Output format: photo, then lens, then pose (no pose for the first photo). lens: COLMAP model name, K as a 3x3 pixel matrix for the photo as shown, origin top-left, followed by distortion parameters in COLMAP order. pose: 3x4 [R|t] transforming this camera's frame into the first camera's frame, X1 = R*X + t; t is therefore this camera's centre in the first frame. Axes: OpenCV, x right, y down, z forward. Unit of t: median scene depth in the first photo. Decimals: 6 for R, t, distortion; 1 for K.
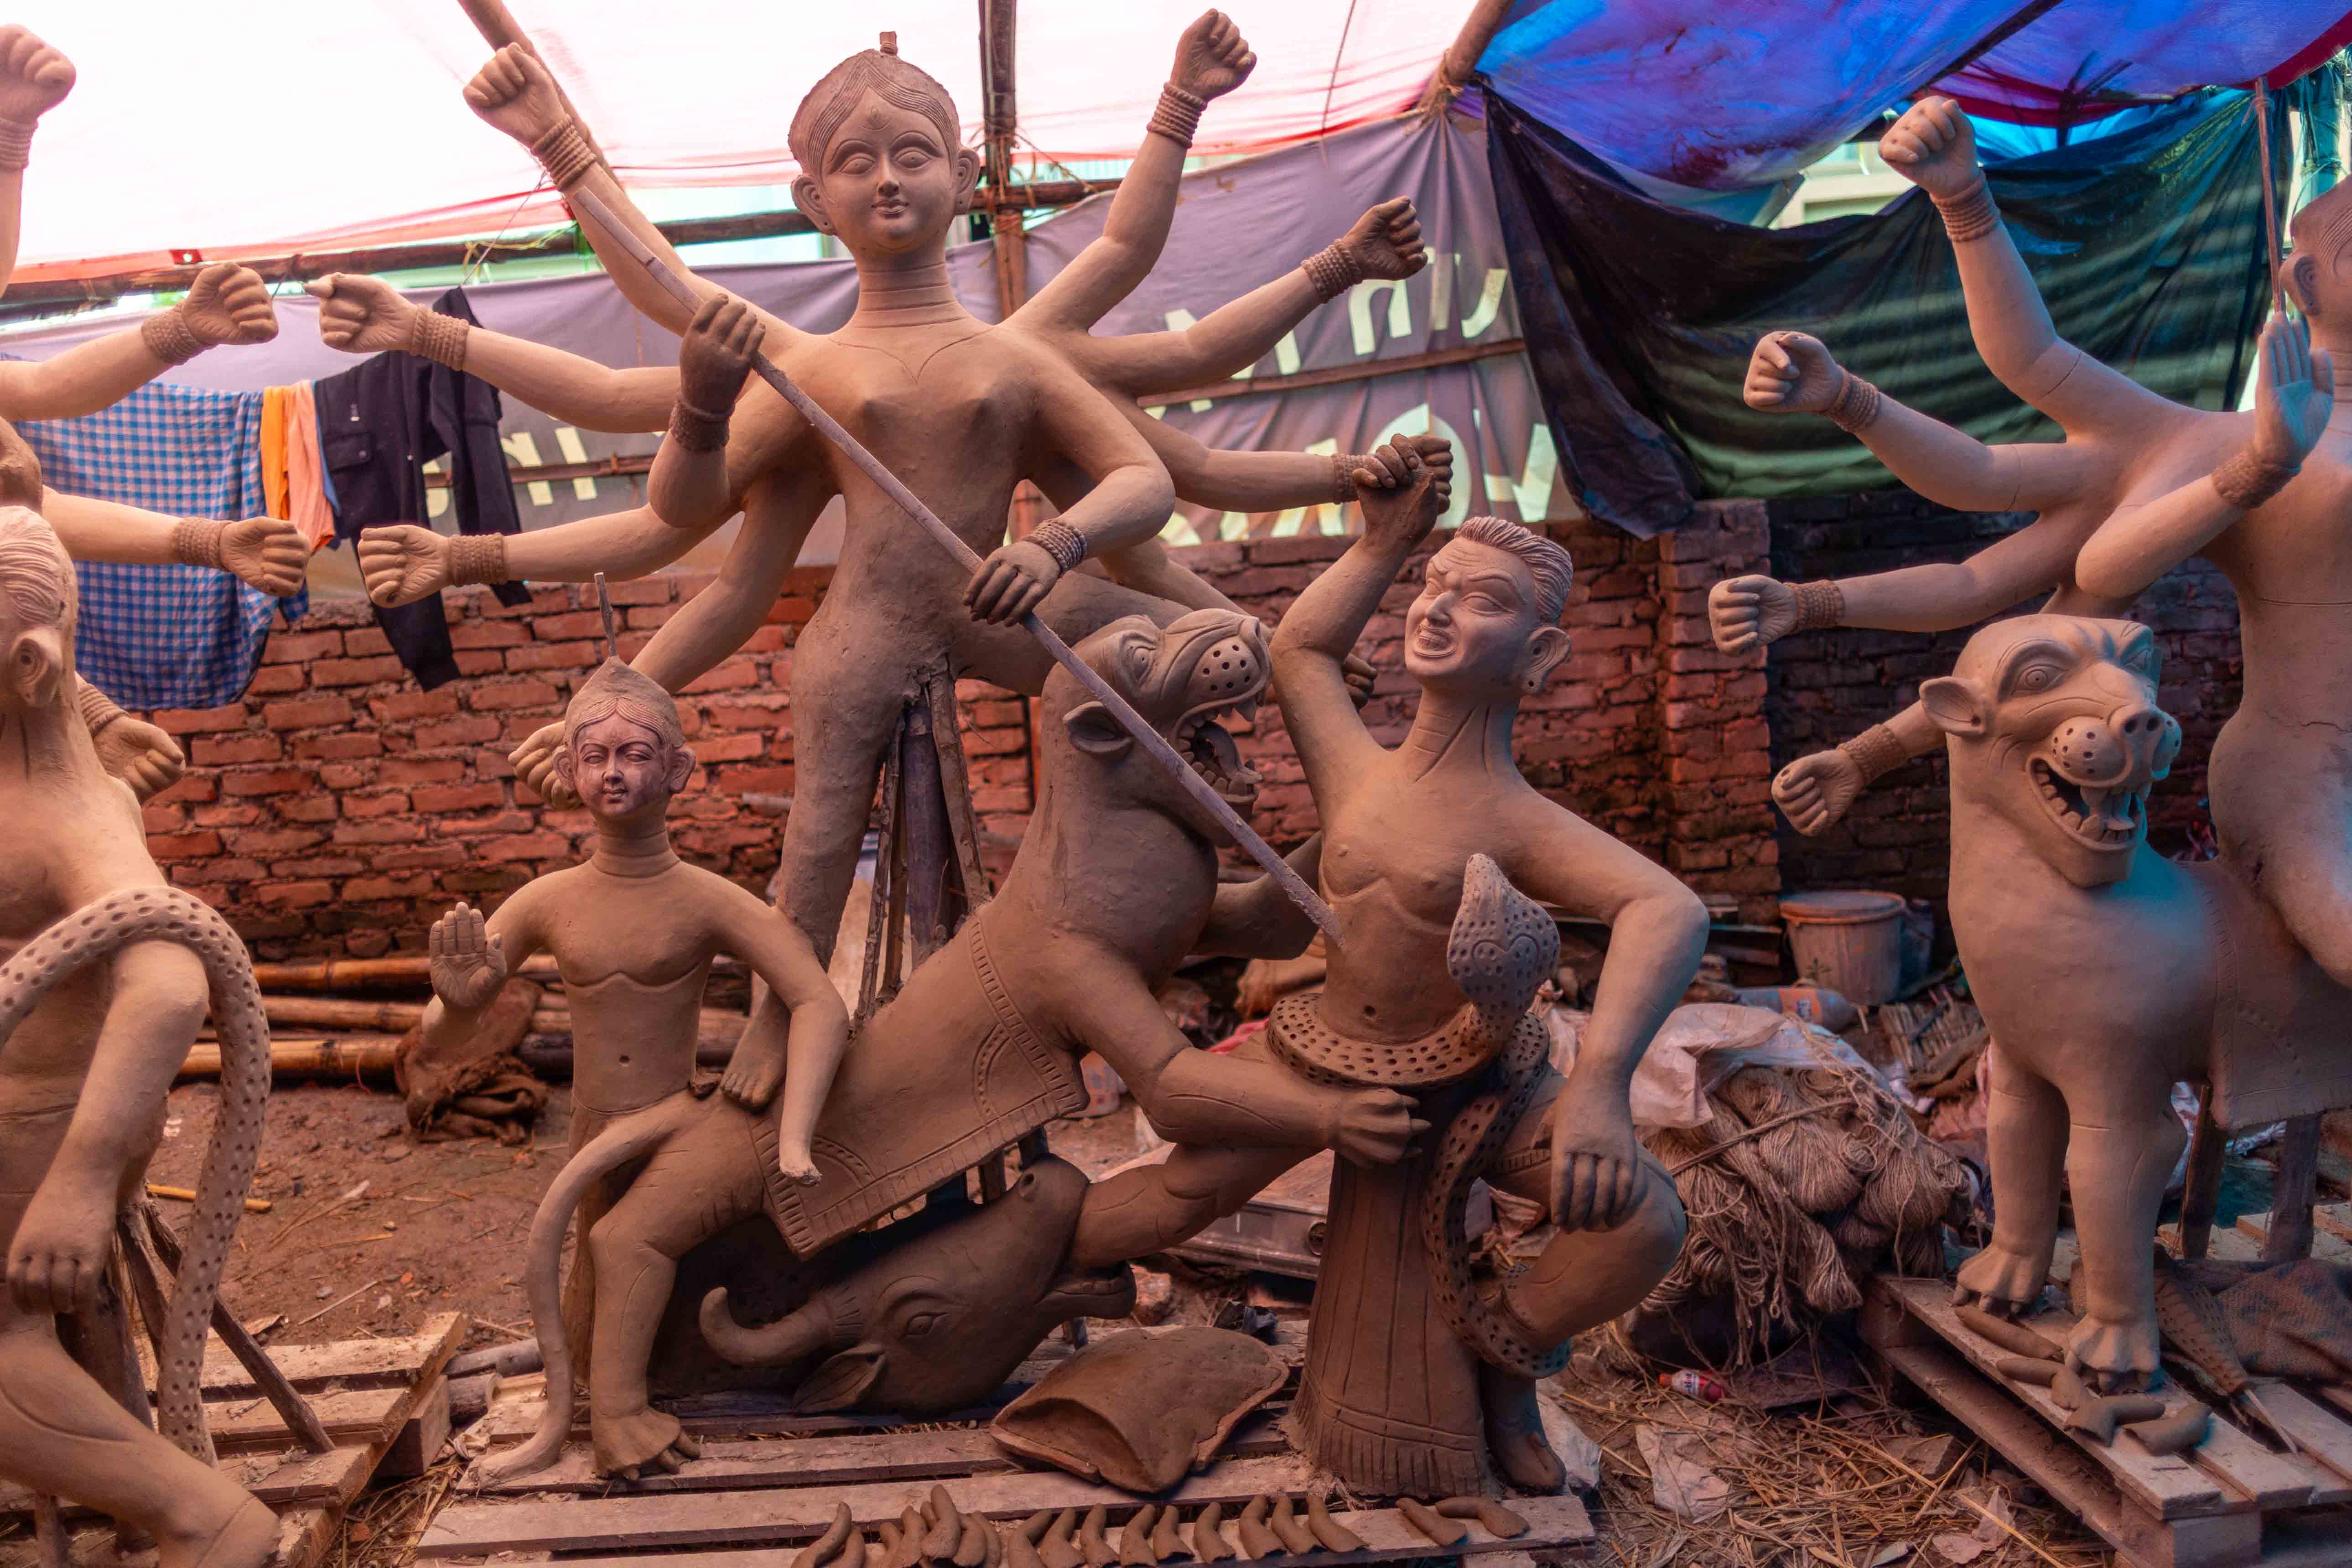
lens RADIAL K [[1688.5, 0, 1176.0], [0, 1688.5, 743.3], [0, 0, 1]] dist [-0.005126, -0.002598]
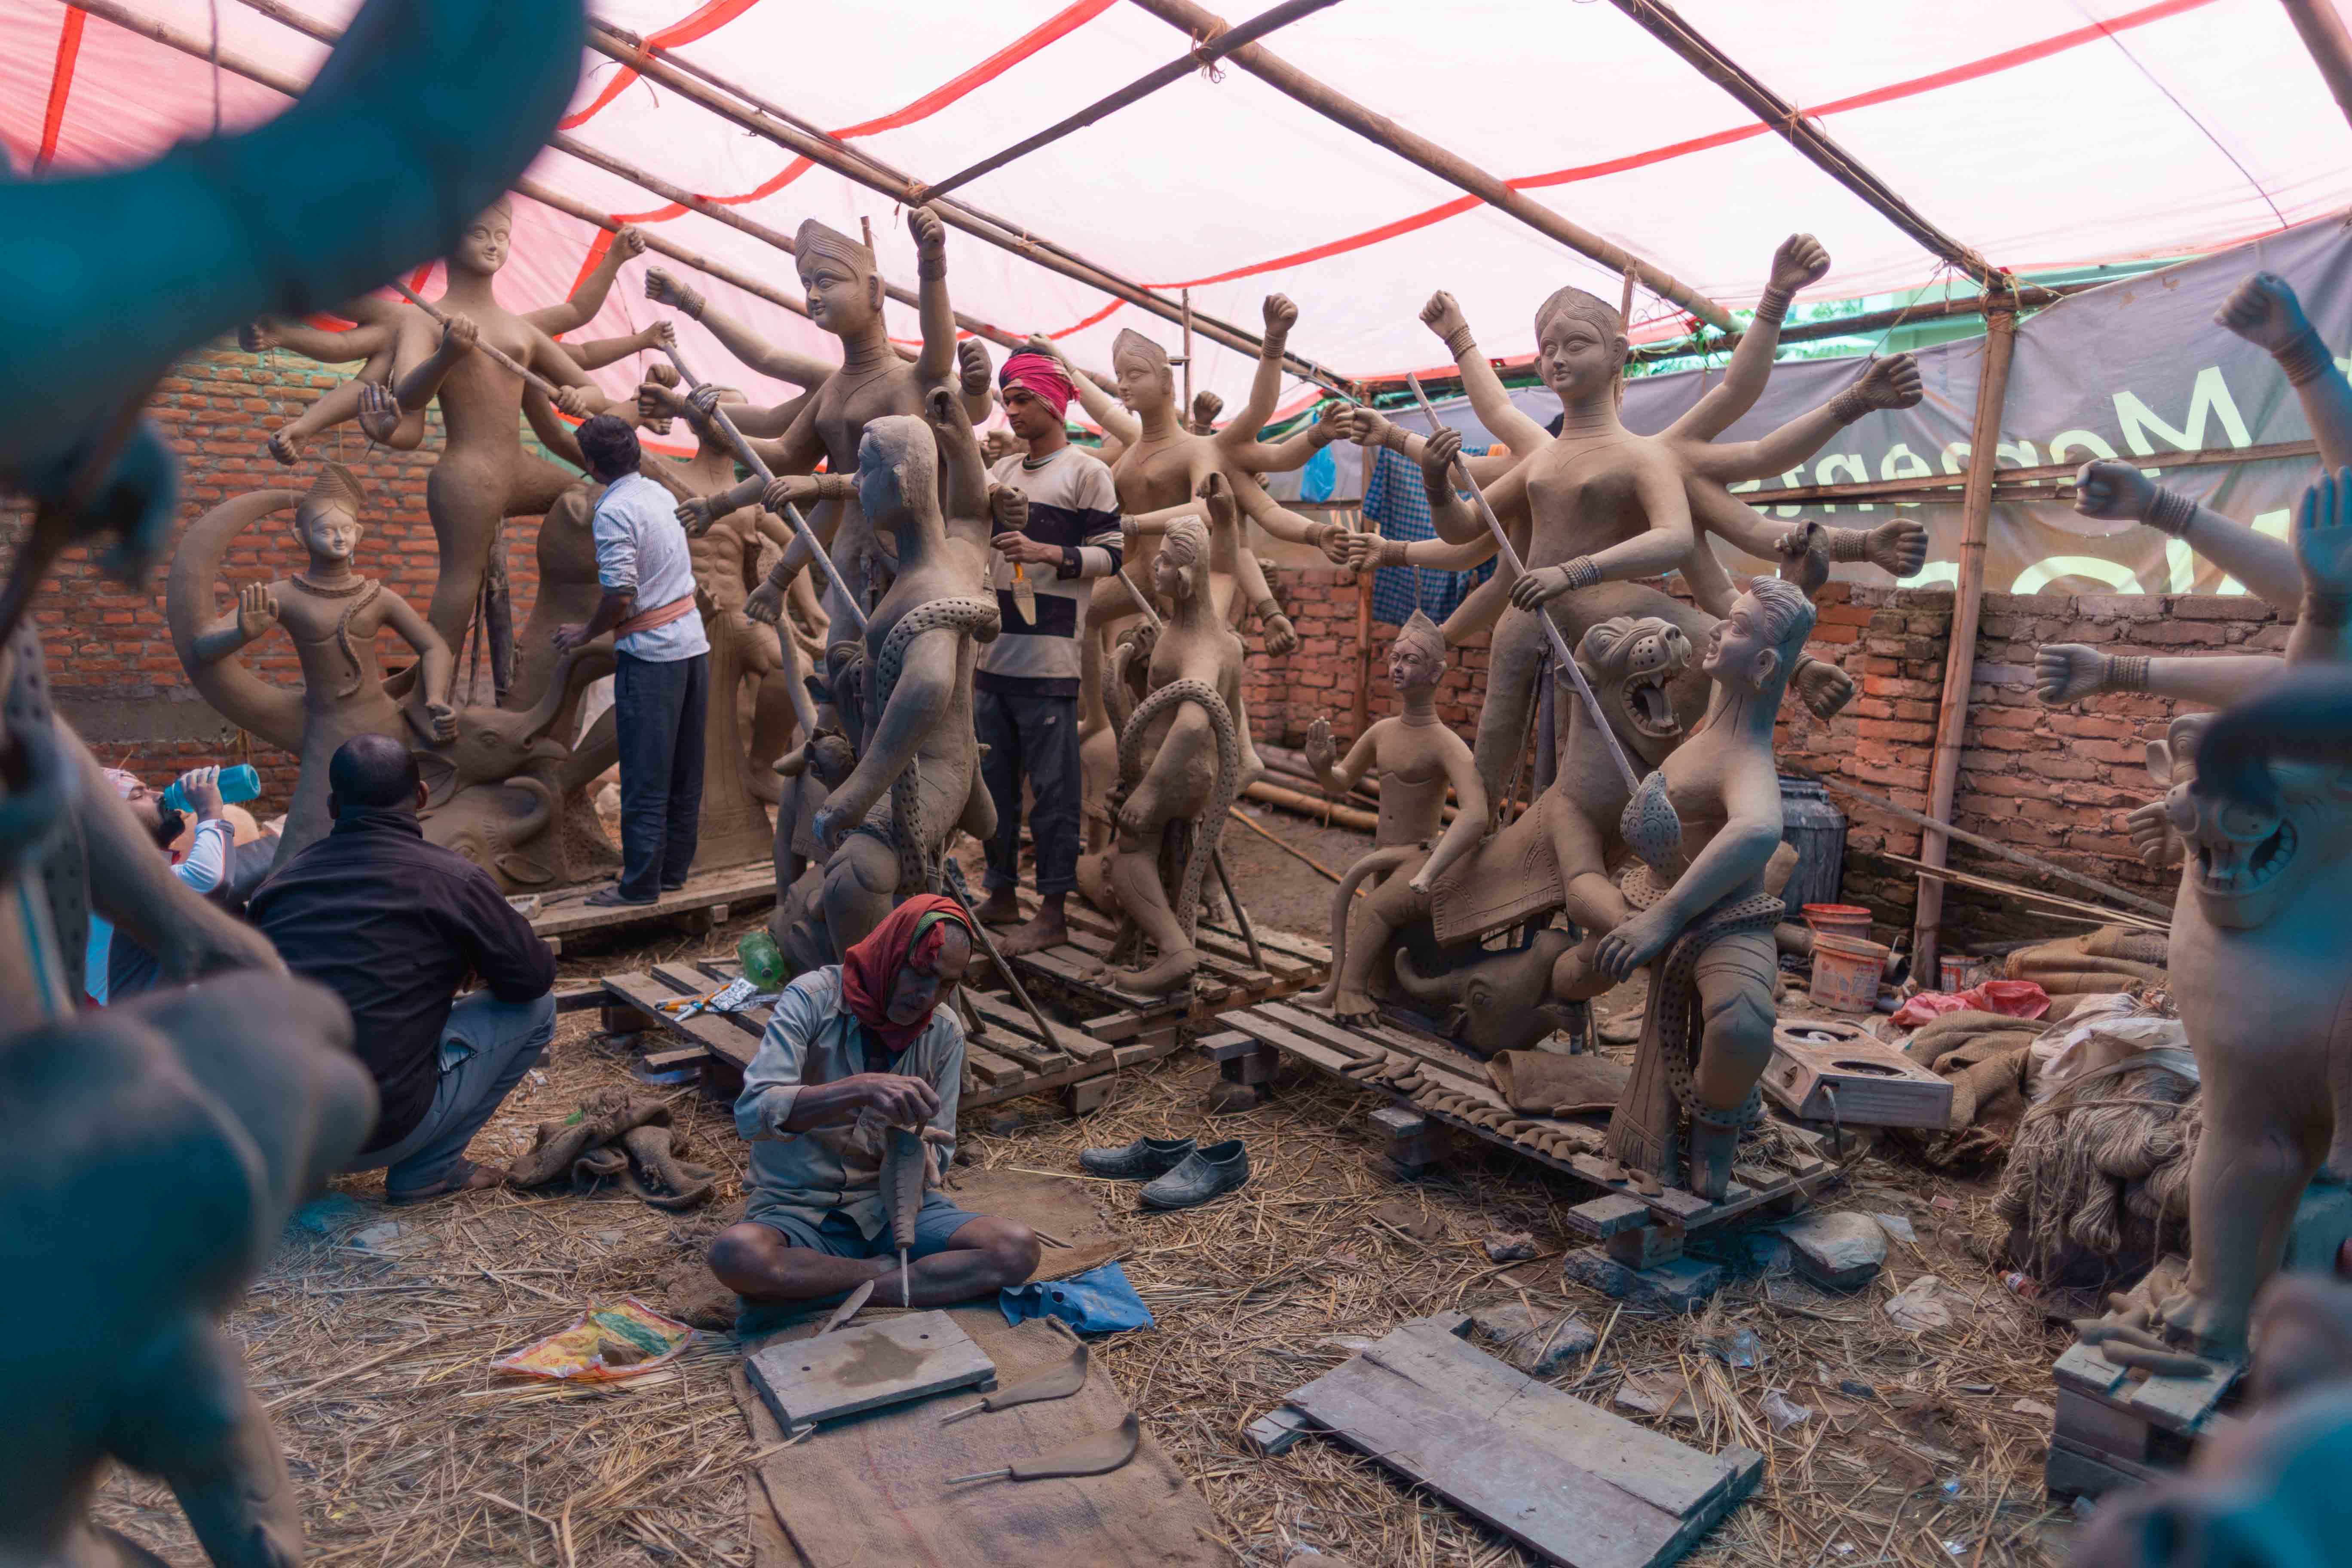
lens RADIAL K [[1688.5, 0, 1176.0], [0, 1688.5, 743.3], [0, 0, 1]] dist [-0.005126, -0.002598]
pose [[0.571753, 0.170668, -0.802478, 0.999106], [-0.164591, 0.982099, 0.091601, -0.029883], [0.803747, 0.079707, 0.589609, -0.312348]]
